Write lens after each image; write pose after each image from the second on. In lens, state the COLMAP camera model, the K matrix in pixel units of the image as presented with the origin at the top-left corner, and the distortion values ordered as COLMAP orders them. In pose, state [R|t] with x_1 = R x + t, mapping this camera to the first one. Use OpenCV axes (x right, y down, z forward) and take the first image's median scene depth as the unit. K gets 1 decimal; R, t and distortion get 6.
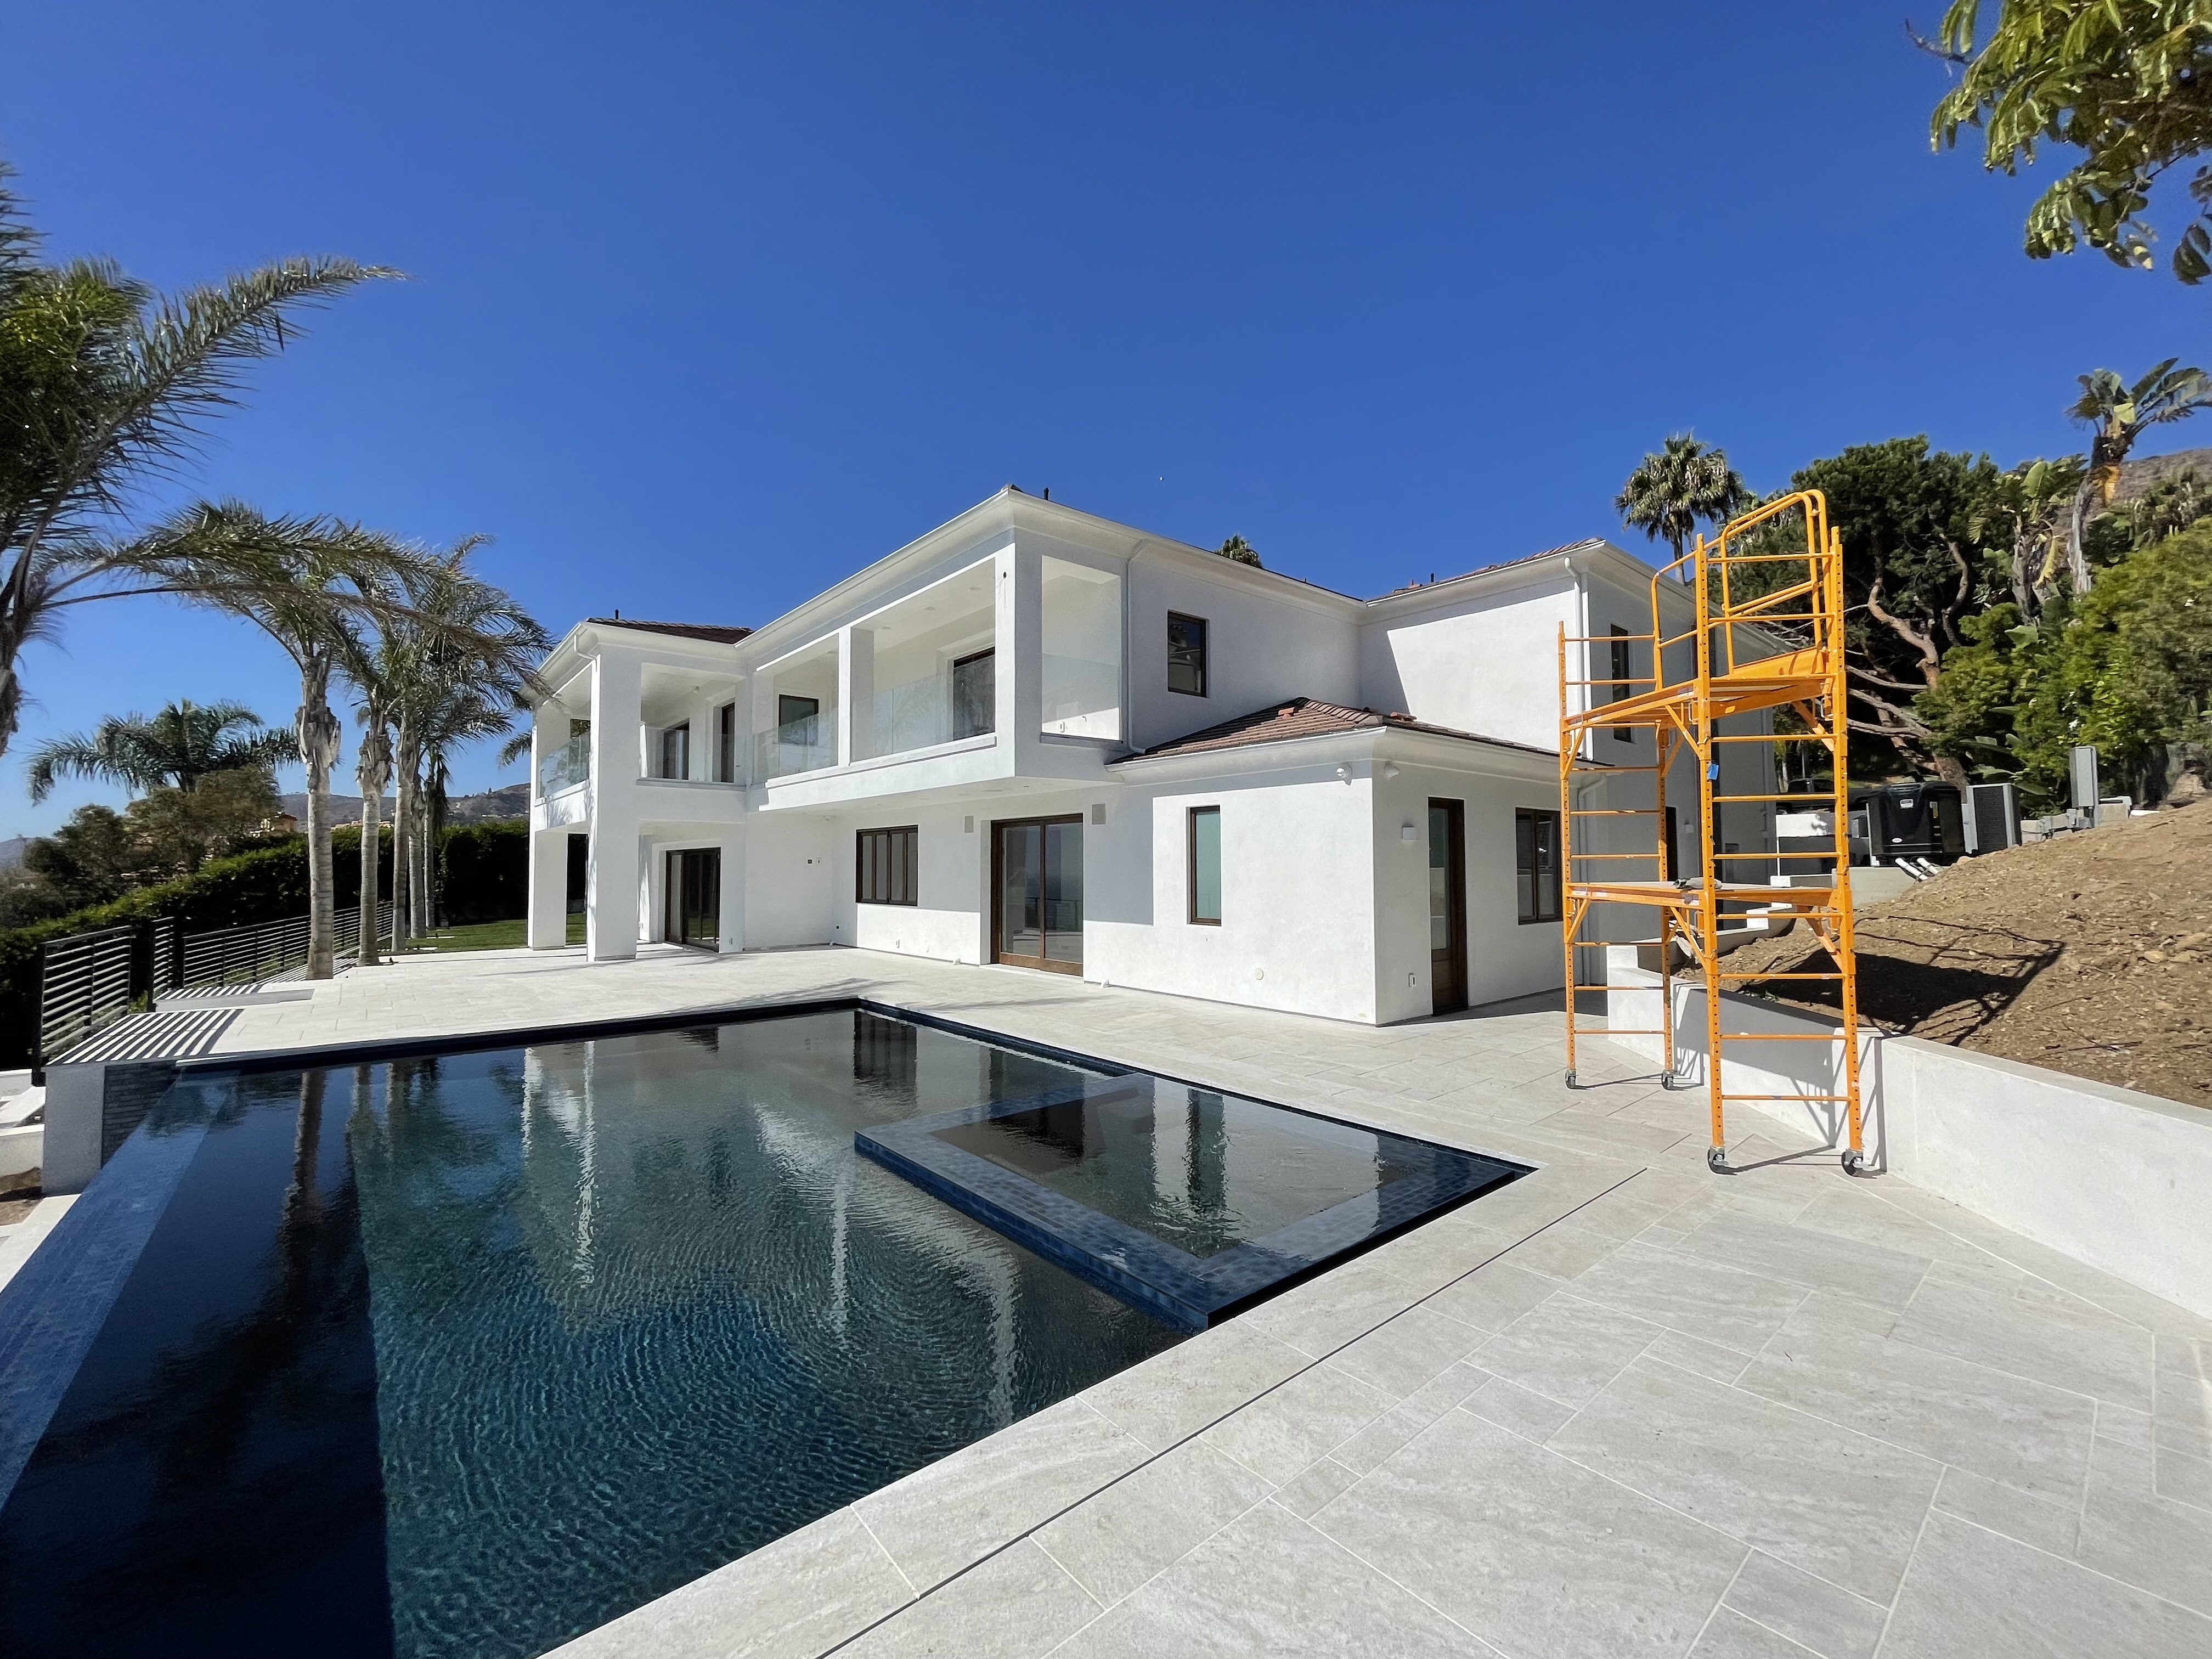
lens RADIAL K [[895.3, 0, 1094.8], [0, 895.3, 833.7], [0, 0, 1]] dist [-0.000022, -0.000281]
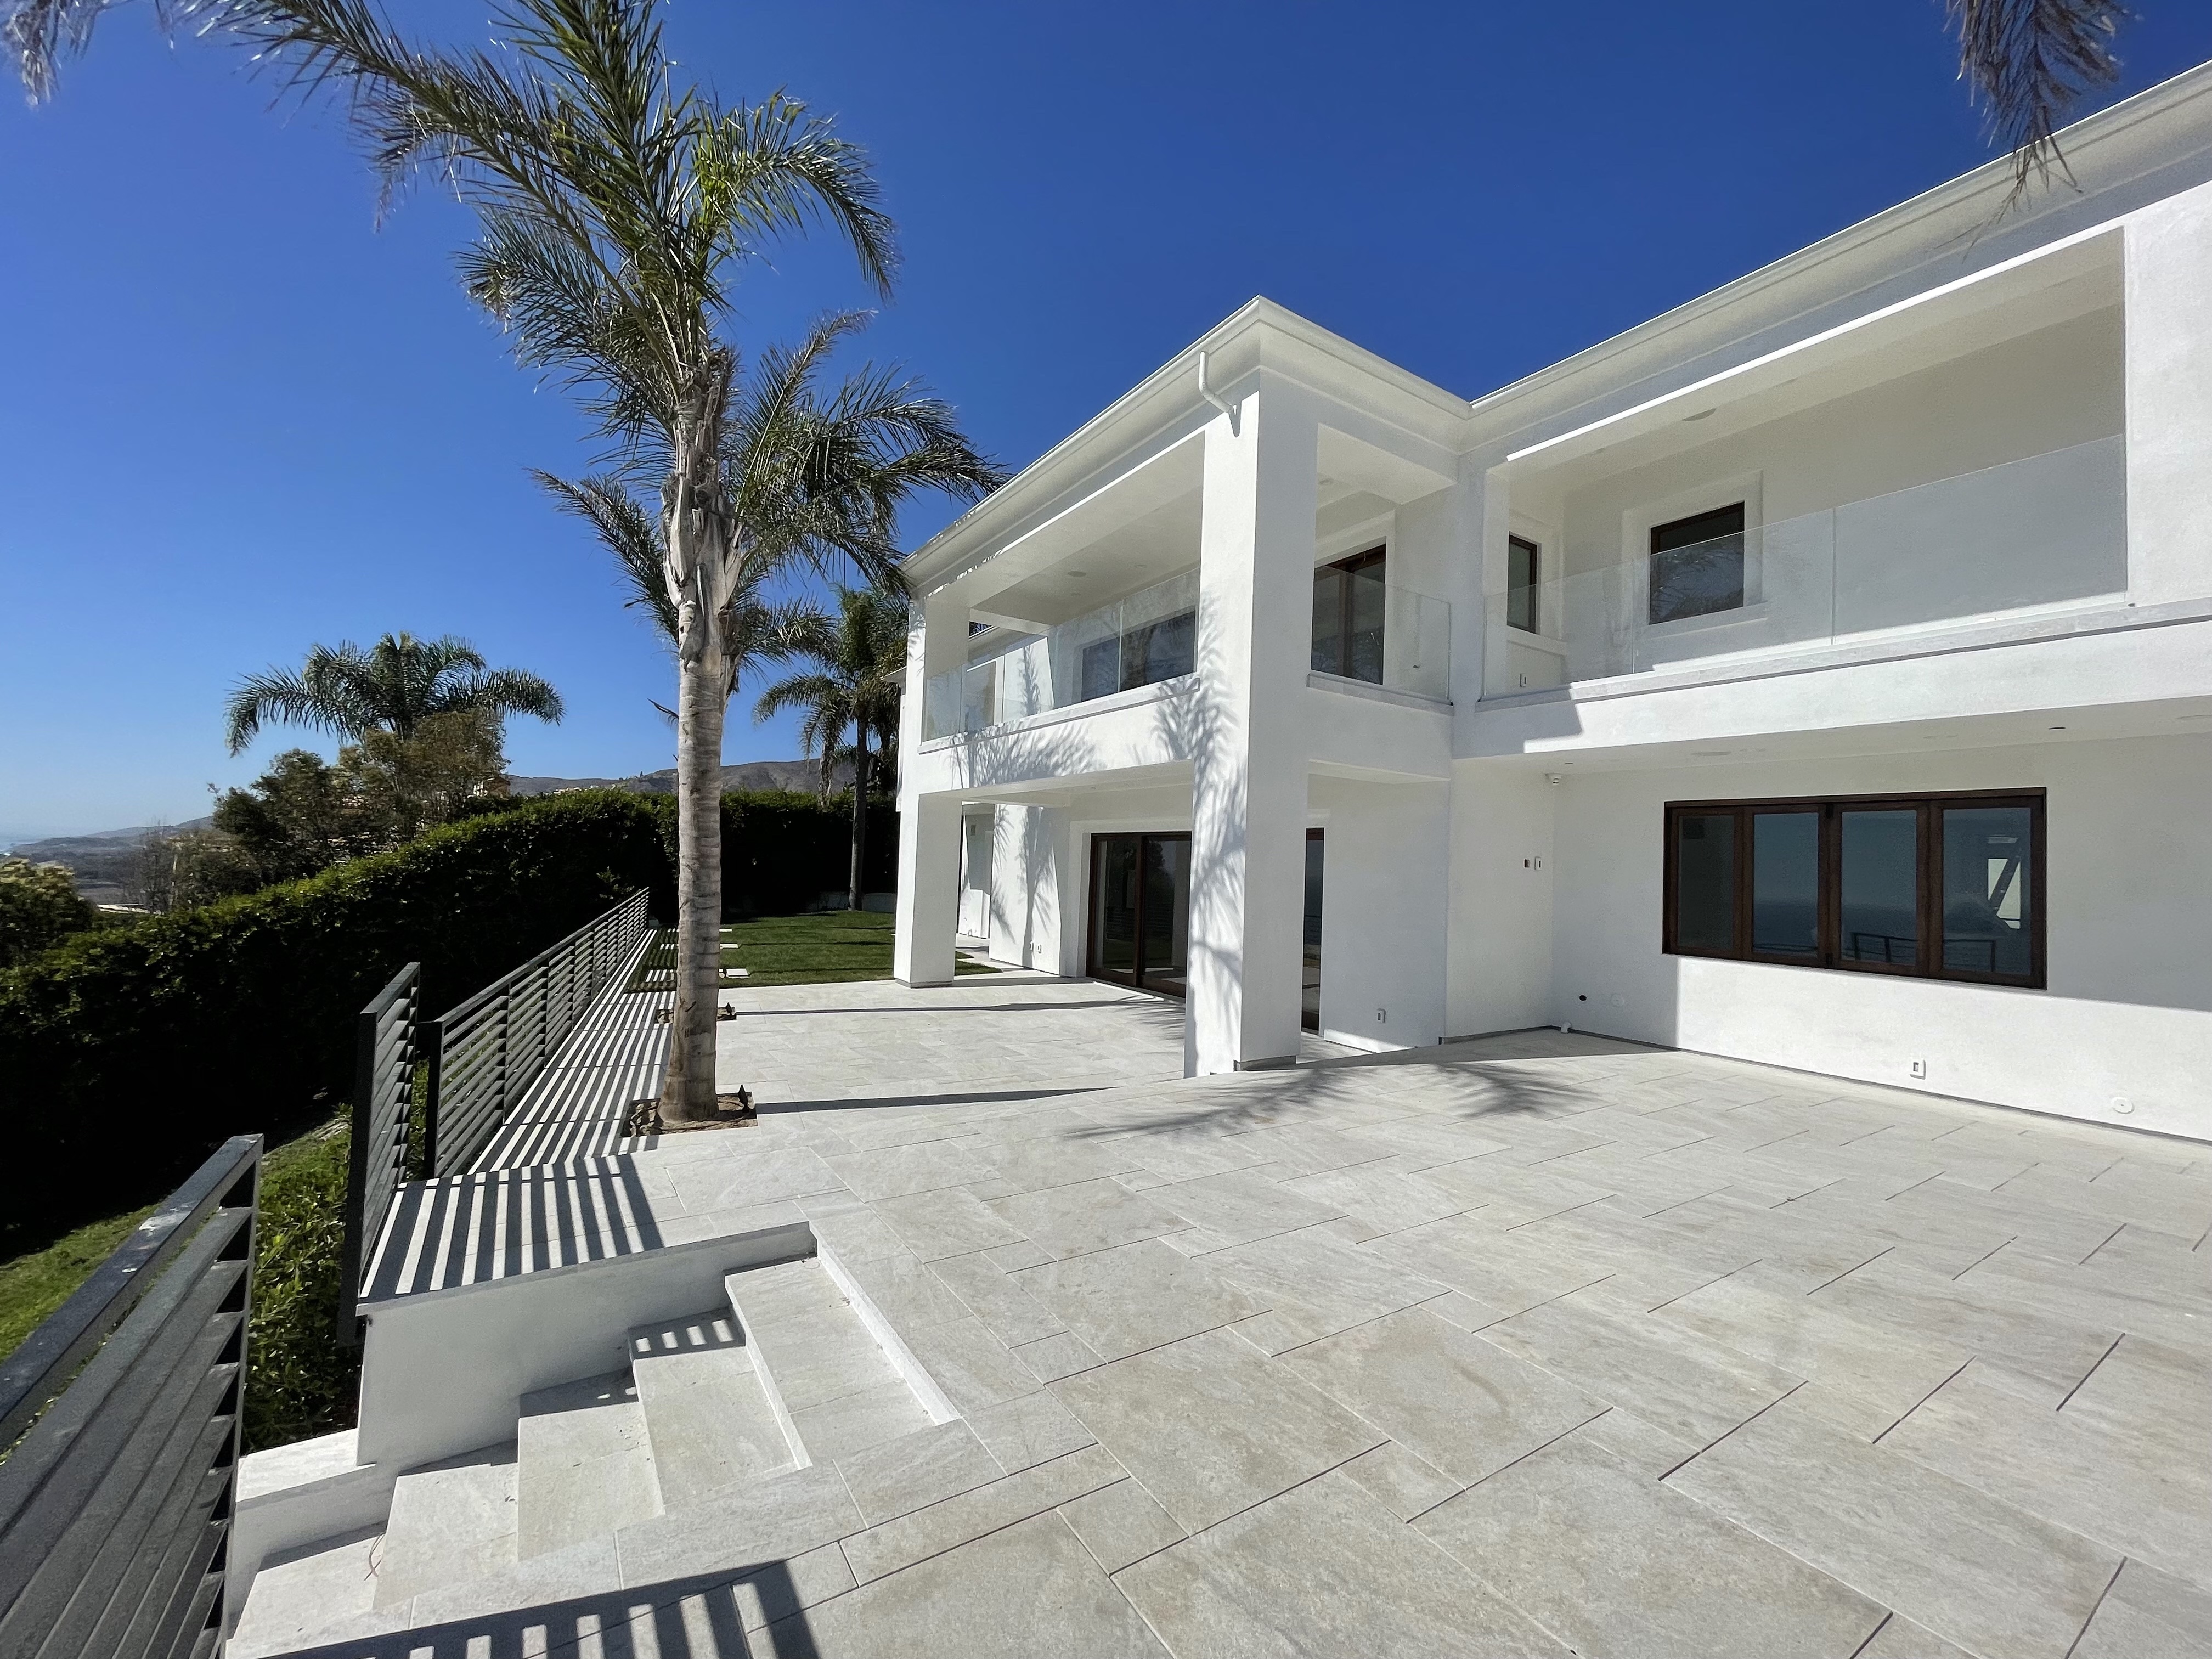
lens RADIAL K [[895.3, 0, 1099.1], [0, 895.3, 834.4], [0, 0, 1]] dist [-0.000022, -0.000281]
pose [[0.991739, 0.036425, -0.122993, -0.425643], [-0.036256, 0.999336, 0.003614, 0.017905], [0.123043, 0.000875, 0.992401, 0.405482]]
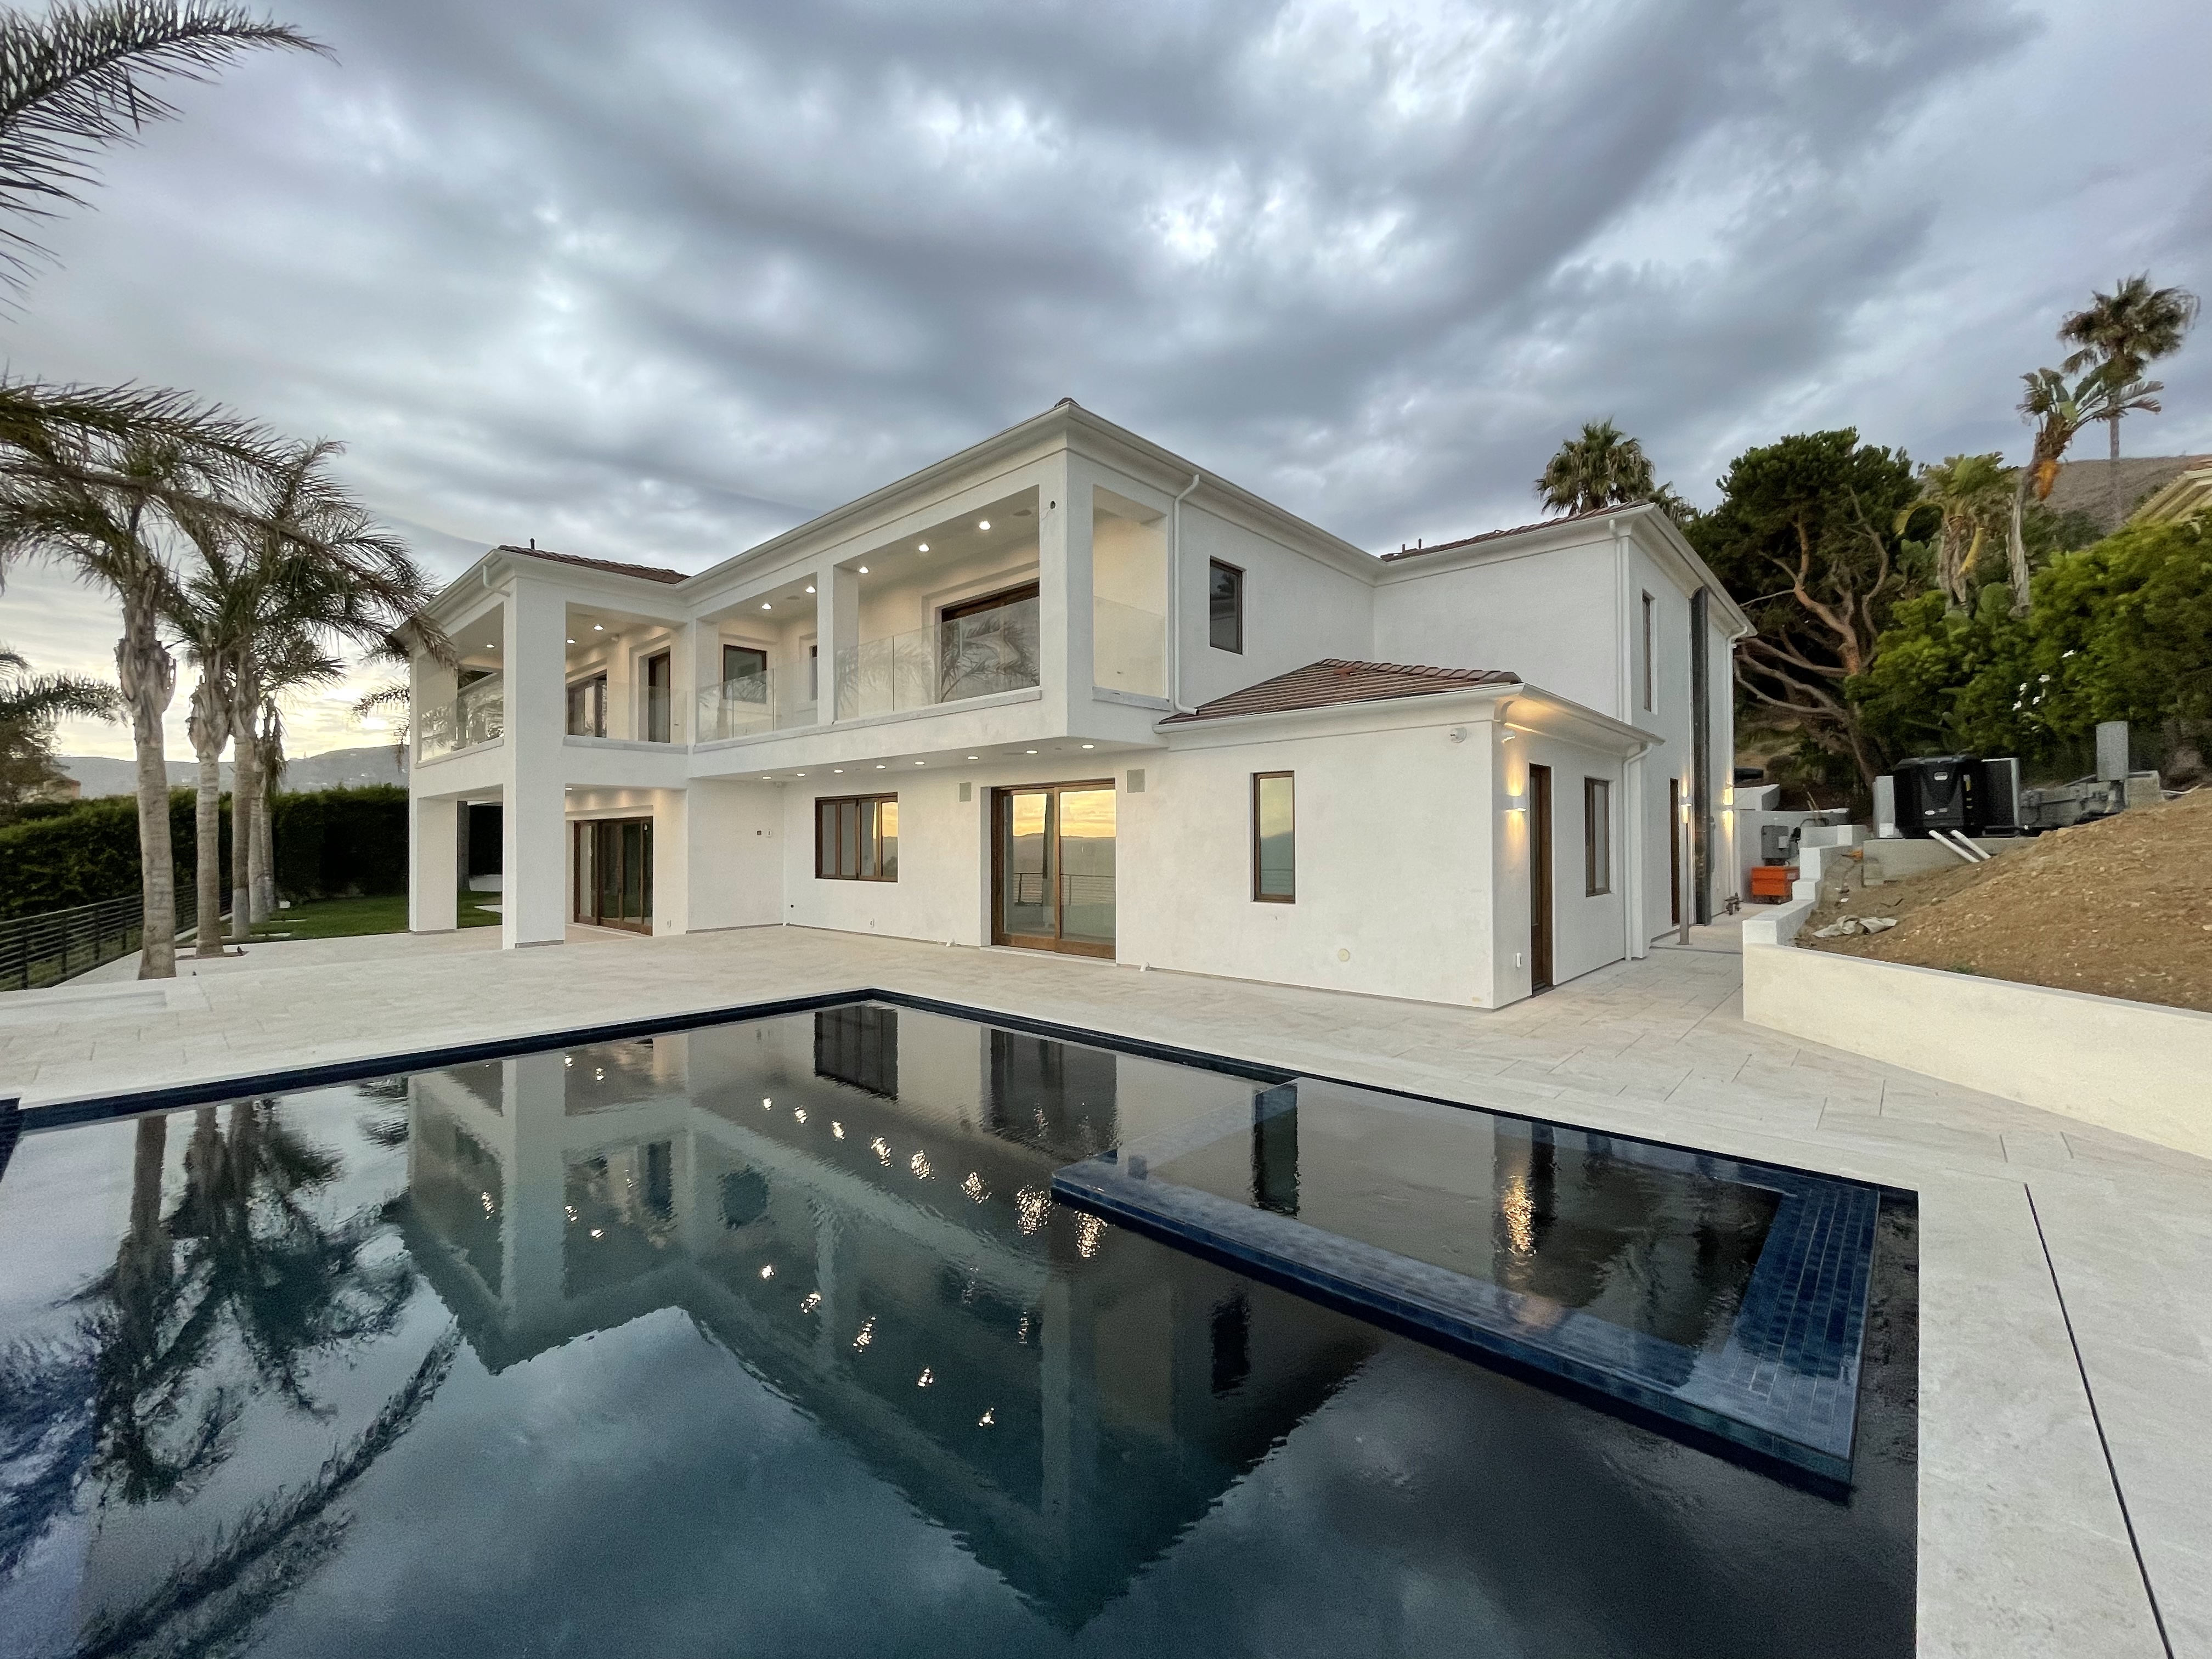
lens RADIAL K [[895.3, 0, 1096.2], [0, 895.3, 834.1], [0, 0, 1]] dist [-0.000022, -0.000281]
pose [[0.991562, 0.001456, 0.129626, -0.086638], [-0.005355, 0.999543, 0.029737, 0.003369], [-0.129523, -0.030181, 0.991117, 0.059937]]
